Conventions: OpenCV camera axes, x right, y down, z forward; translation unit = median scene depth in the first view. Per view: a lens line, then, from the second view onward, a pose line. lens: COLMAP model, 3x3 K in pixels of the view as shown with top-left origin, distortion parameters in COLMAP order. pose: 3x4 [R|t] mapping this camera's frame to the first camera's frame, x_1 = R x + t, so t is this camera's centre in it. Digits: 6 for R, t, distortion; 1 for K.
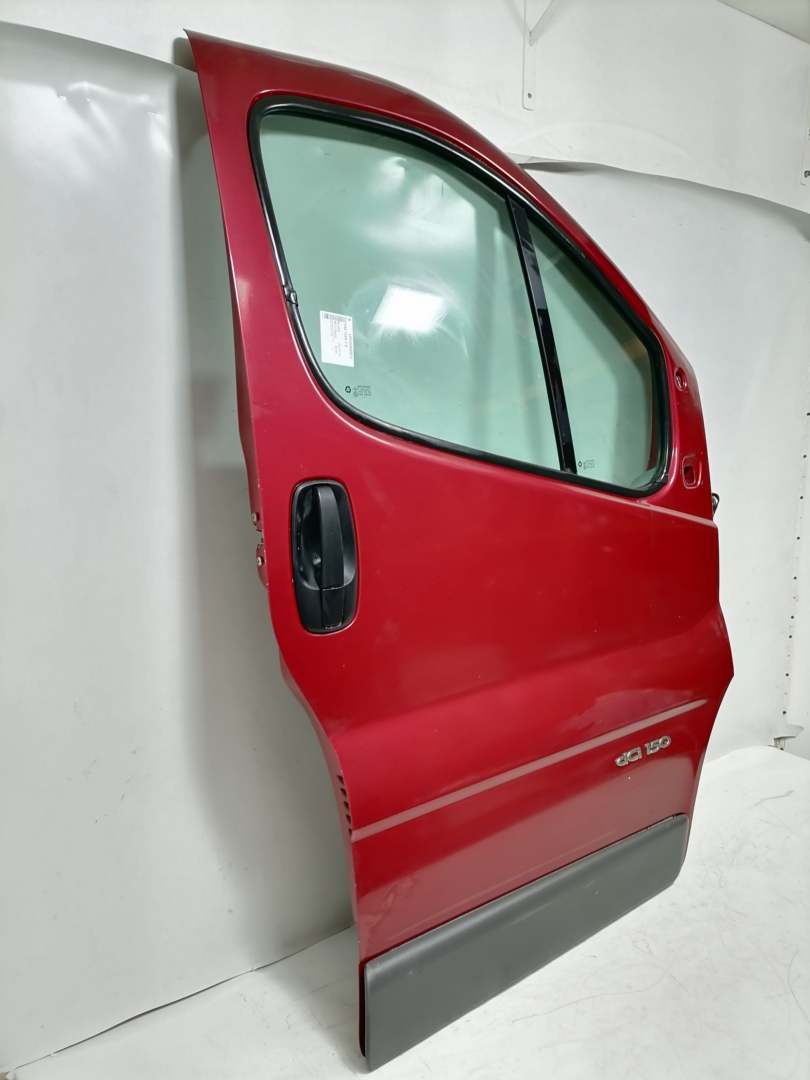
lens RADIAL K [[817.9, 0, 406.0], [0, 817.9, 538.4], [0, 0, 1]] dist [0.007526, 0.011327]
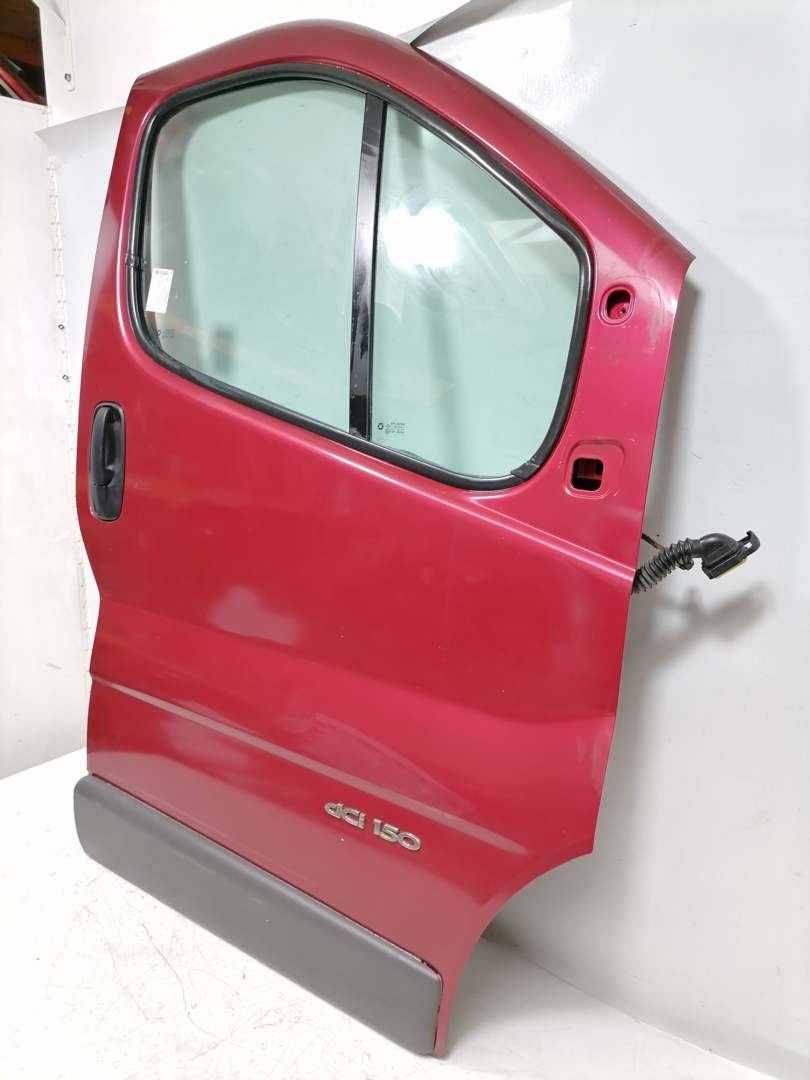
lens RADIAL K [[813.7, 0, 403.1], [0, 813.7, 540.8], [0, 0, 1]] dist [0.029588, -0.008803]
pose [[0.274816, 0.208389, -0.938643, 0.978251], [-0.180432, 0.970065, 0.162539, -0.116704], [0.944415, 0.124693, 0.304190, 0.811819]]
